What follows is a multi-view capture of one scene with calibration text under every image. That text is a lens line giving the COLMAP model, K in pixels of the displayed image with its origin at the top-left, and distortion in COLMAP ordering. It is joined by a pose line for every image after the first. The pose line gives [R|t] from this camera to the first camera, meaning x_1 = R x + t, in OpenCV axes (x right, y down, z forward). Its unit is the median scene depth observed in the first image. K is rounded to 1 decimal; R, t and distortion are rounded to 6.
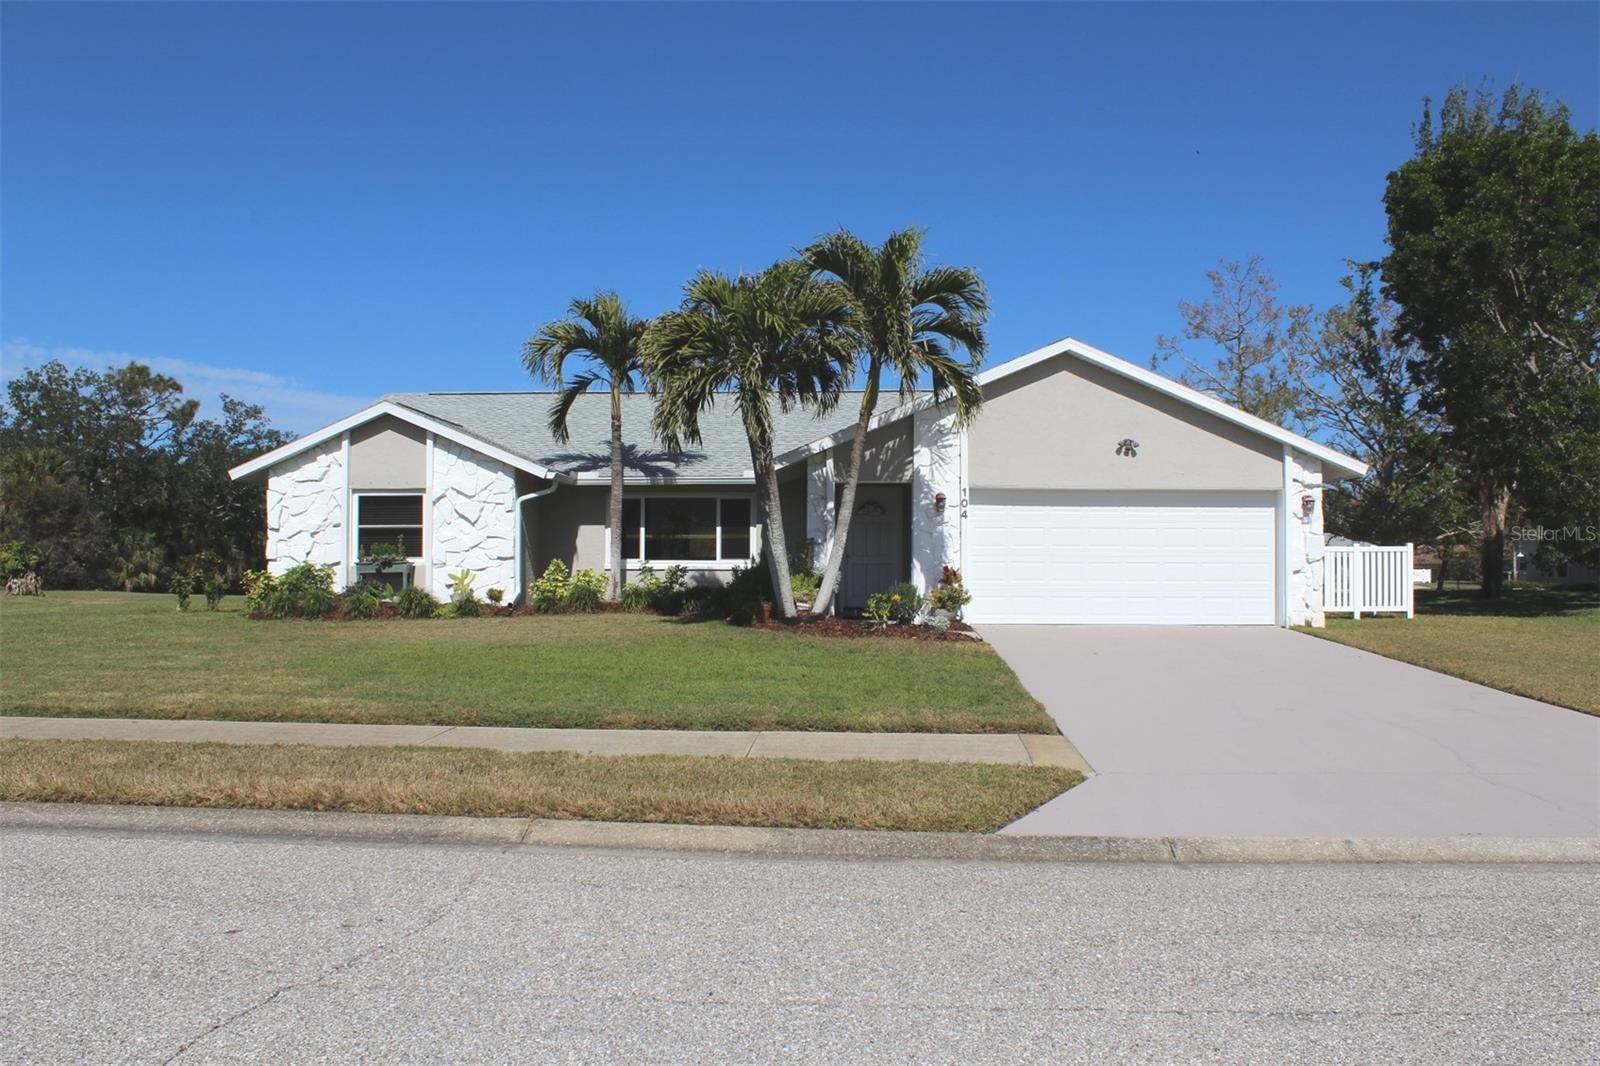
lens RADIAL K [[1342.8, 0, 800.0], [0, 1342.8, 533.0], [0, 0, 1]] dist [-0.092812, 0.009463]
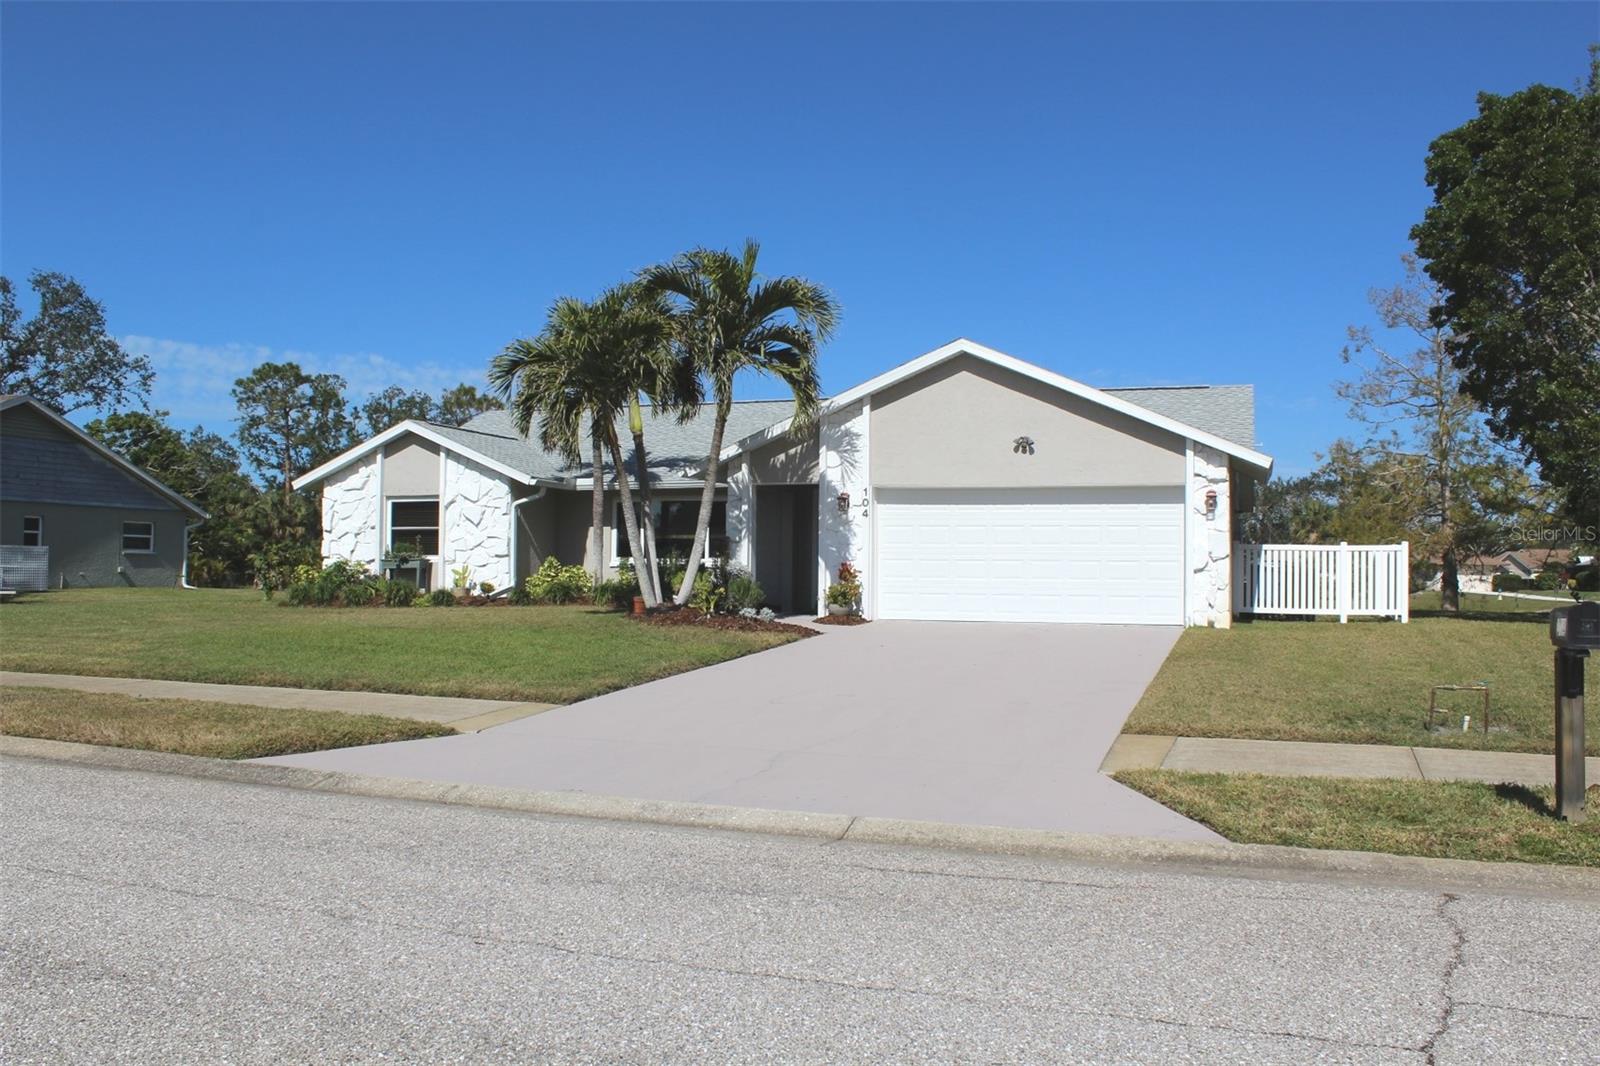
lens RADIAL K [[1342.8, 0, 800.0], [0, 1342.8, 533.0], [0, 0, 1]] dist [-0.092812, 0.009463]
pose [[0.957689, -0.003602, -0.287781, 0.345613], [0.001797, 0.999977, -0.006533, 0.007423], [0.287798, 0.005740, 0.957674, -0.008723]]
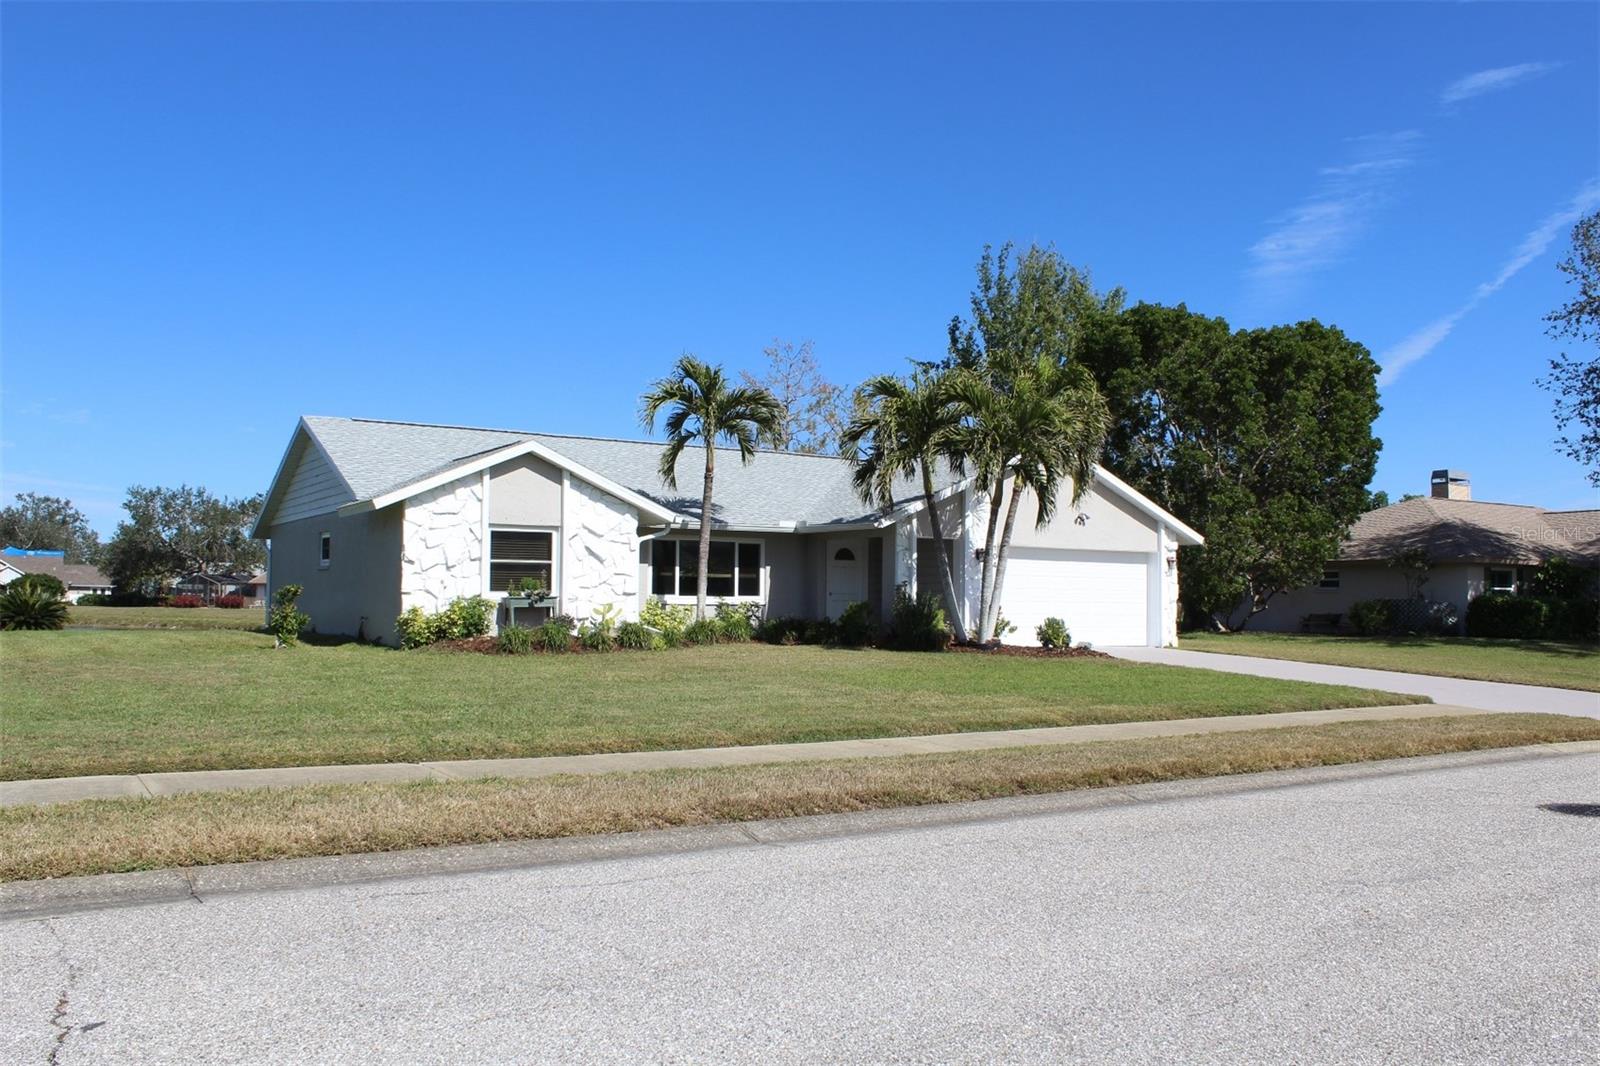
lens RADIAL K [[1342.8, 0, 800.0], [0, 1342.8, 533.0], [0, 0, 1]] dist [-0.092812, 0.009463]
pose [[0.813521, 0.036751, 0.580373, -0.736105], [-0.024517, 0.999281, -0.028911, -0.002358], [-0.581019, 0.009290, 0.813837, 0.040205]]
